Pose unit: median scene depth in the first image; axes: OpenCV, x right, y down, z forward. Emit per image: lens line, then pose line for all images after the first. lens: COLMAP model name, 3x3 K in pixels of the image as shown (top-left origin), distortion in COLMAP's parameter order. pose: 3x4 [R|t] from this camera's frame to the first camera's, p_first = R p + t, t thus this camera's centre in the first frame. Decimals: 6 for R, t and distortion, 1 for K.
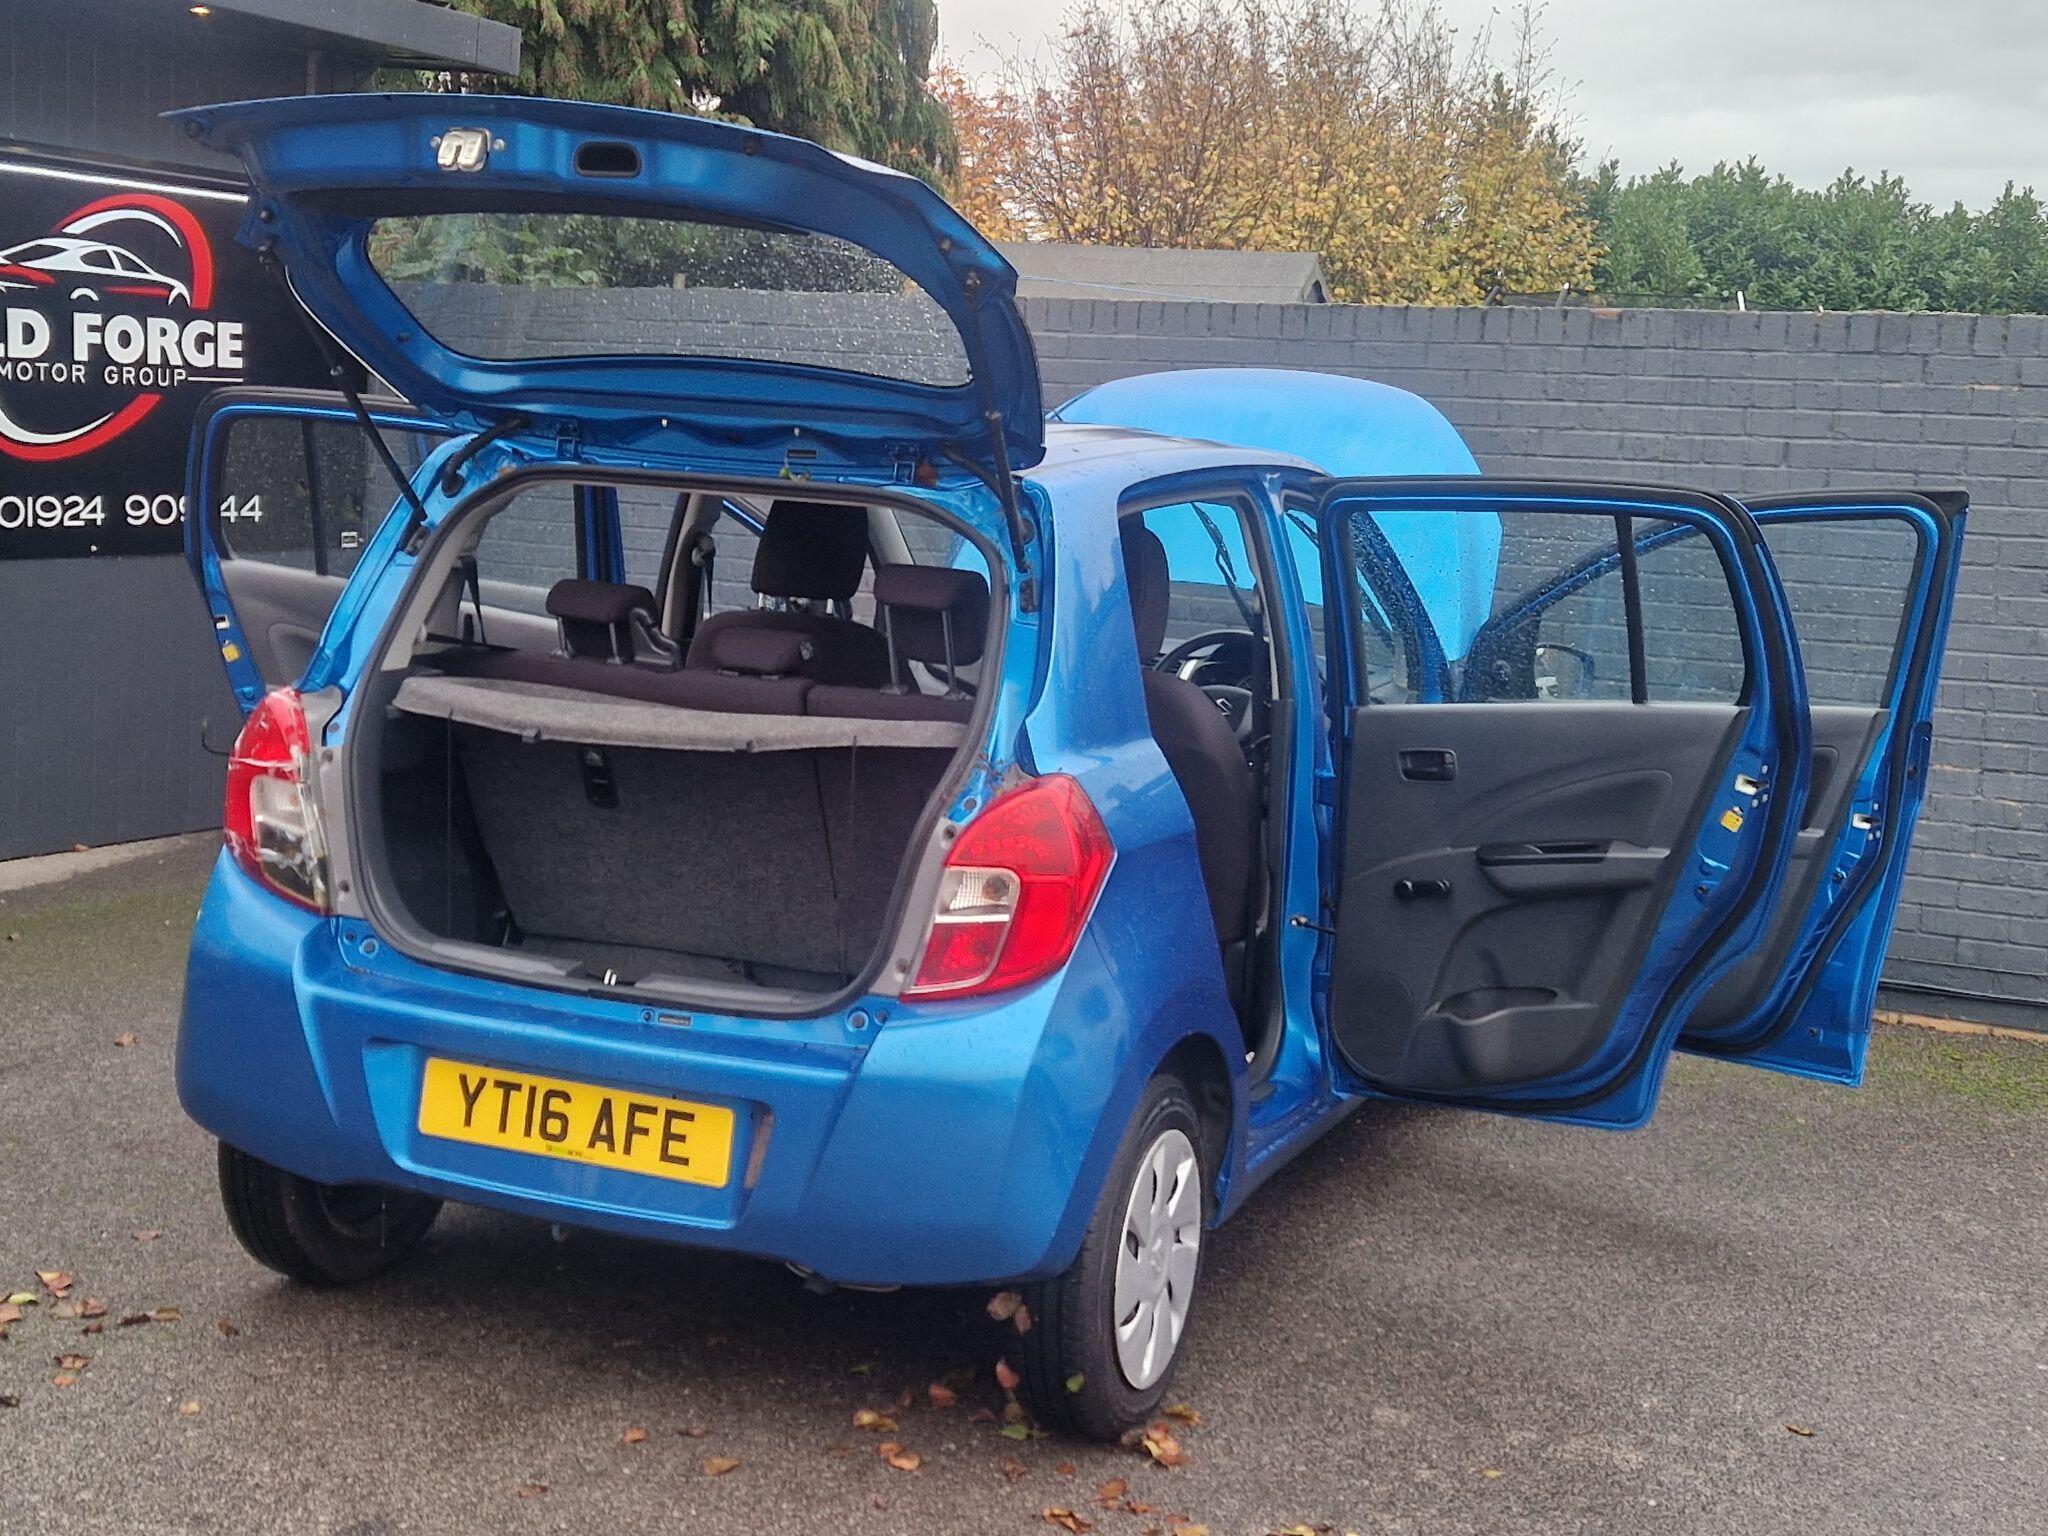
lens RADIAL K [[2703.4, 0, 1015.0], [0, 2703.4, 762.8], [0, 0, 1]] dist [0.080722, -0.050591]
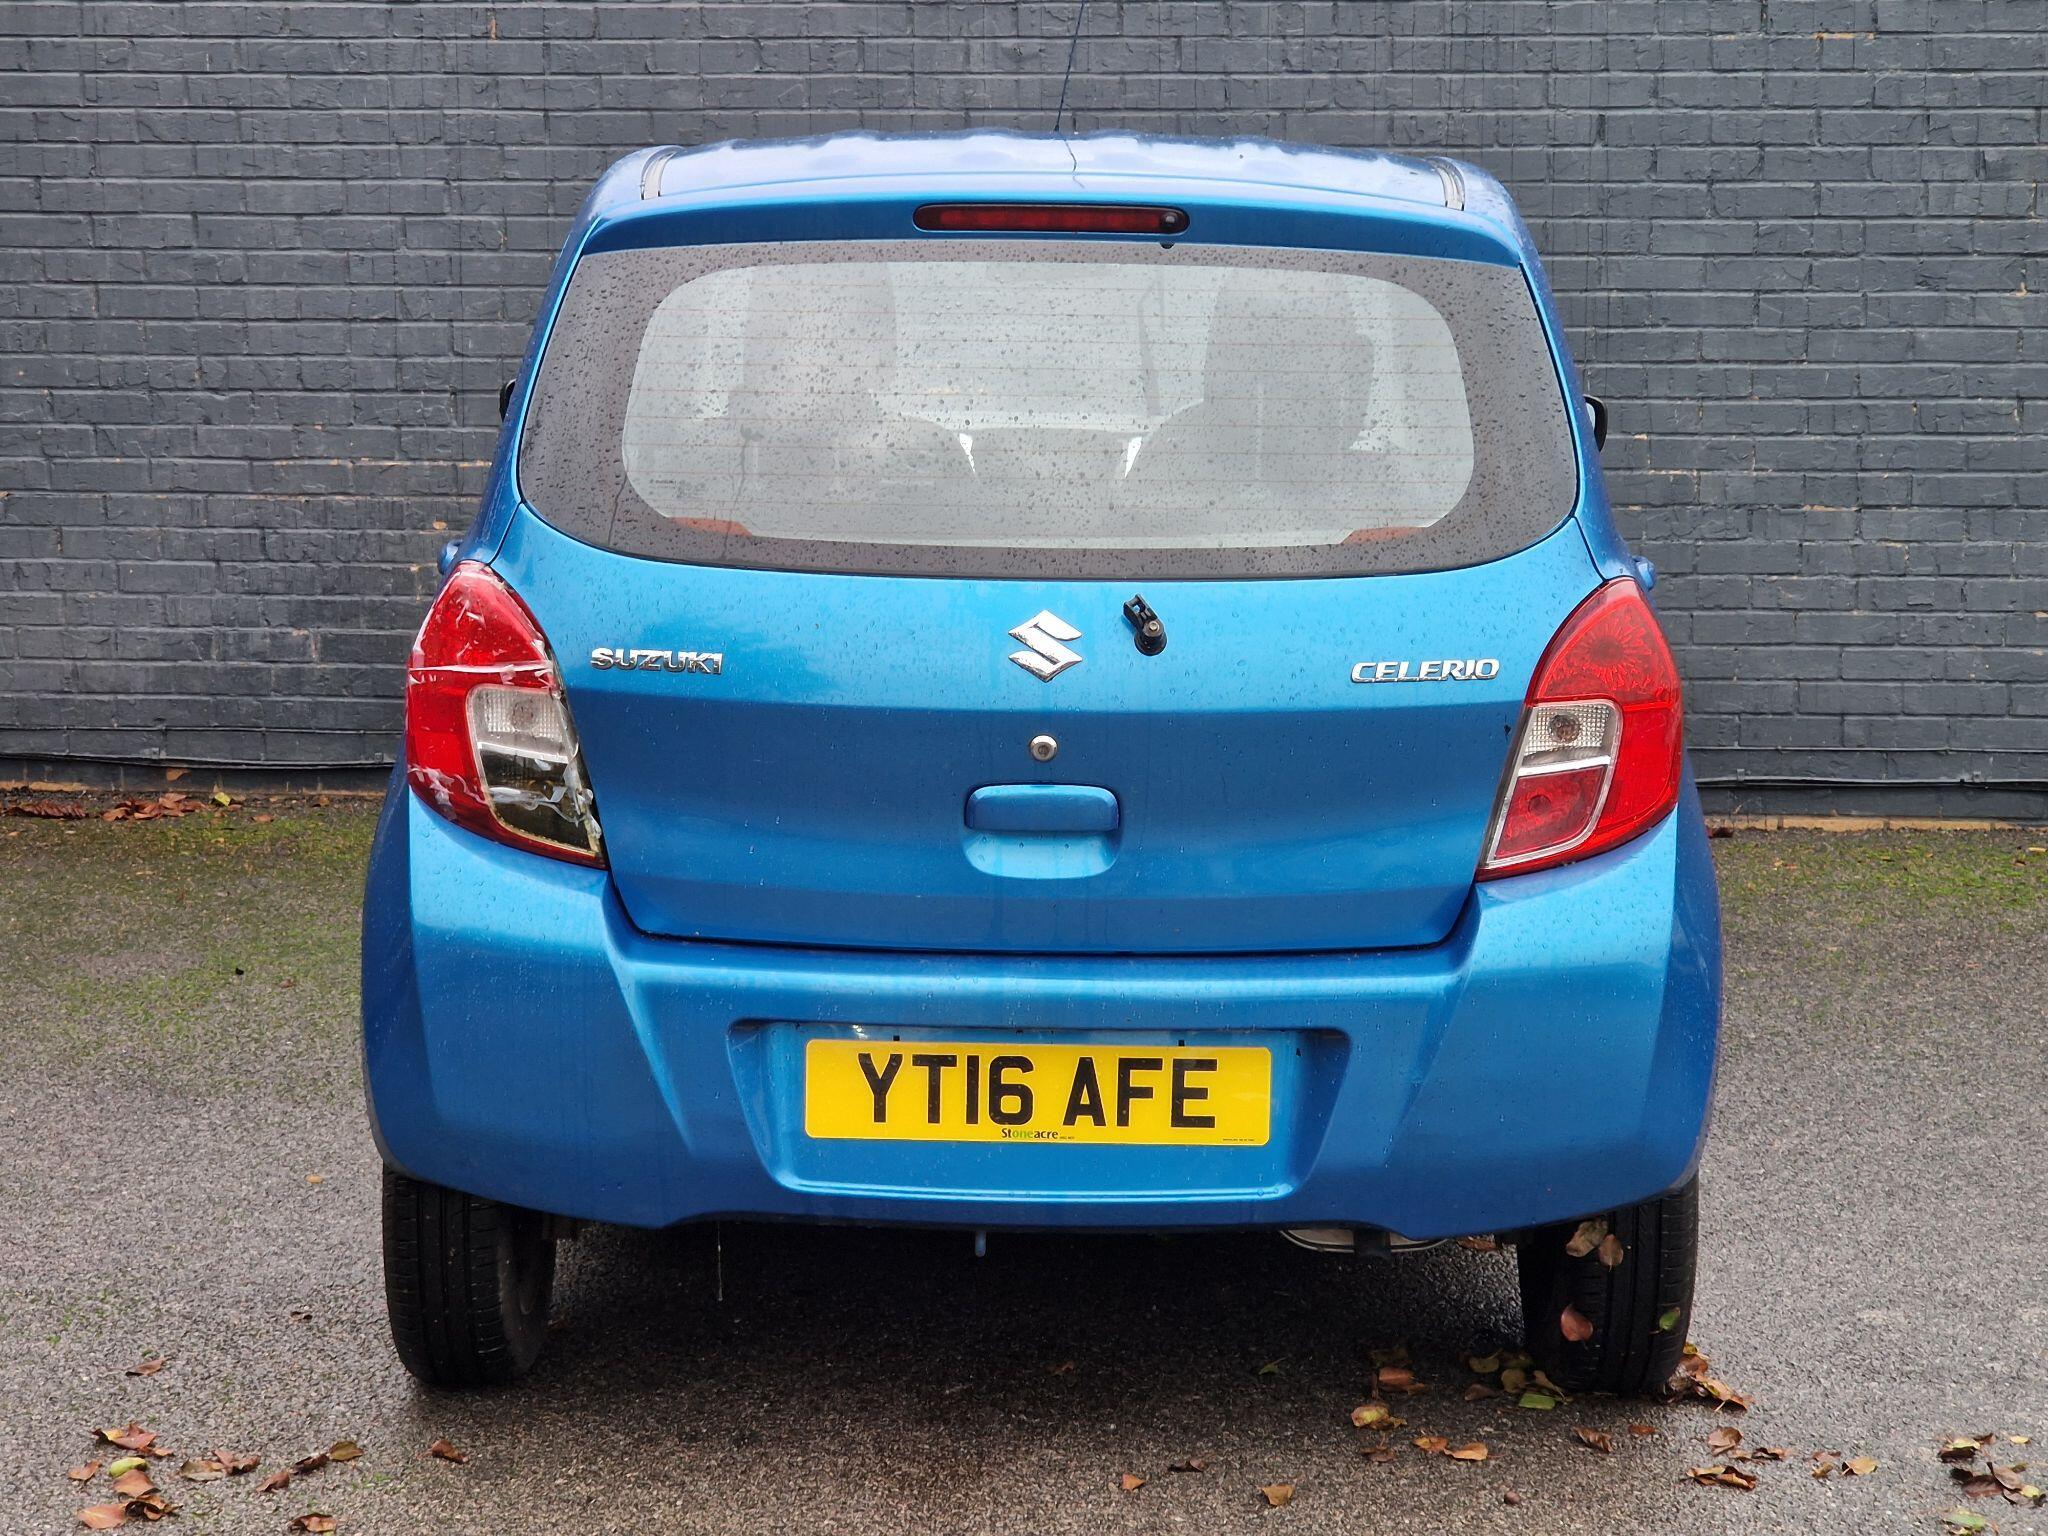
lens RADIAL K [[4089.0, 0, 1043.7], [0, 4089.0, 758.0], [0, 0, 1]] dist [-0.587735, 6.960558]
pose [[0.922870, -0.106383, 0.370127, -0.547094], [0.091335, 0.994130, 0.058003, -0.025567], [-0.374125, -0.019723, 0.927168, -0.049704]]
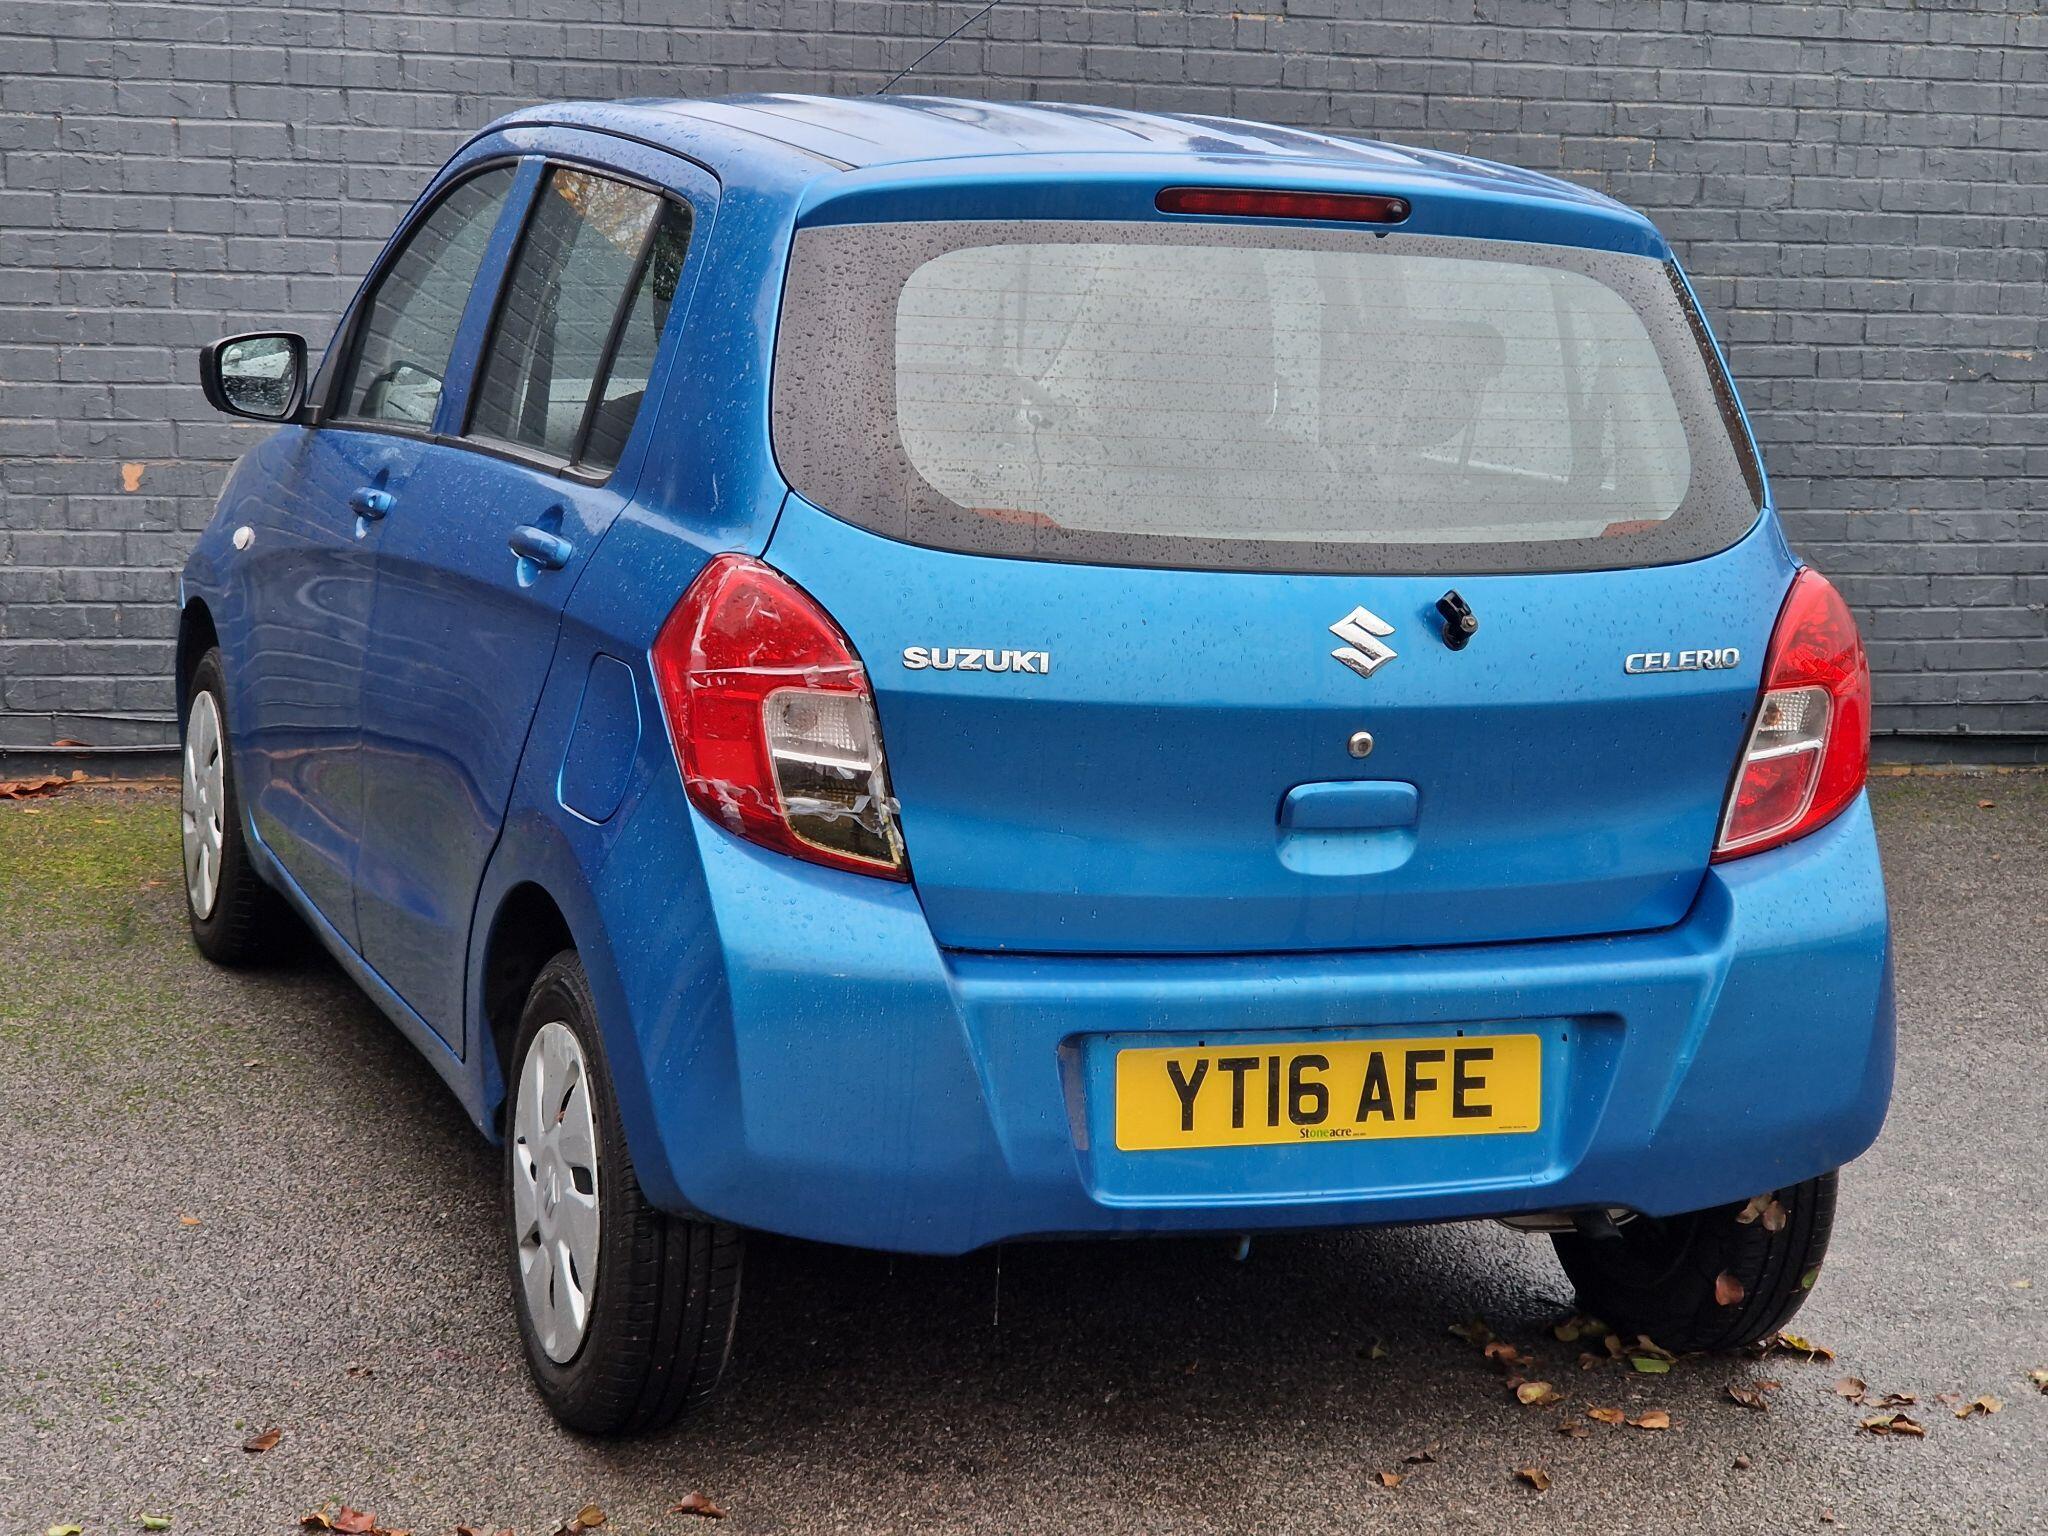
lens RADIAL K [[4088.3, 0, 1075.7], [0, 4088.3, 688.6], [0, 0, 1]] dist [-0.450165, 5.143454]
pose [[0.718700, -0.120501, 0.684799, -0.927938], [0.081093, 0.992674, 0.089569, -0.081219], [-0.690575, -0.008841, 0.723207, 0.227277]]
